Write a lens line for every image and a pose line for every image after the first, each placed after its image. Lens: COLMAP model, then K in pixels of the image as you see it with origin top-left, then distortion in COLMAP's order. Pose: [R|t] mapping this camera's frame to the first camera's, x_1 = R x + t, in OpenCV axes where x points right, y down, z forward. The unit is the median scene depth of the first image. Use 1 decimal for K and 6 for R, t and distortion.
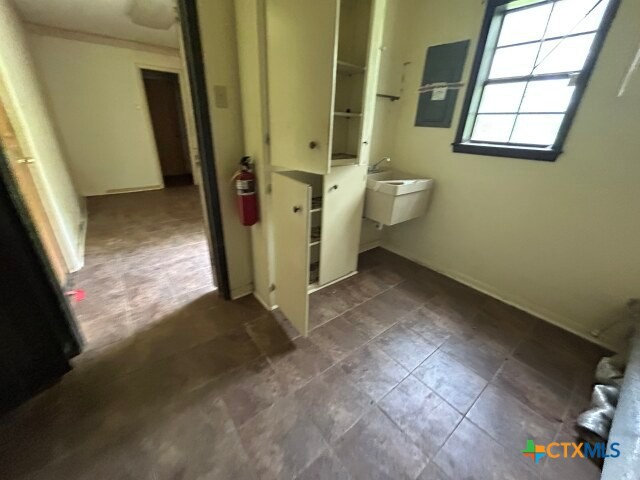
lens RADIAL K [[261.9, 0, 320.0], [0, 261.9, 240.0], [0, 0, 1]] dist [-0.000129, -0.000055]
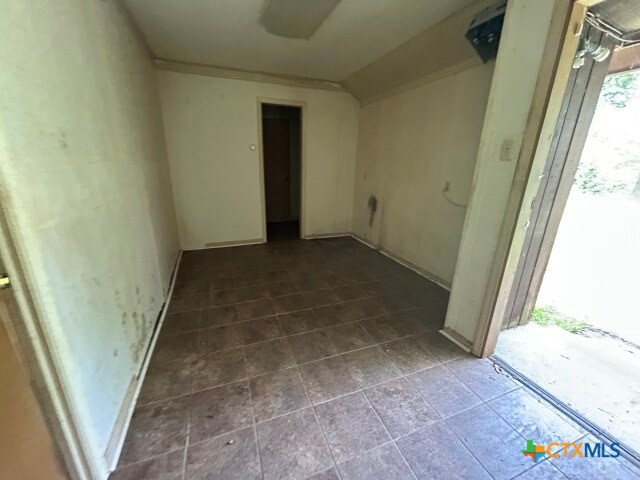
lens RADIAL K [[261.9, 0, 320.0], [0, 261.9, 240.0], [0, 0, 1]] dist [-0.000129, -0.000055]
pose [[0.955899, 0.065317, -0.286341, -0.316225], [-0.101507, 0.988349, -0.113412, -0.197390], [0.275597, 0.137476, 0.951392, 0.419052]]
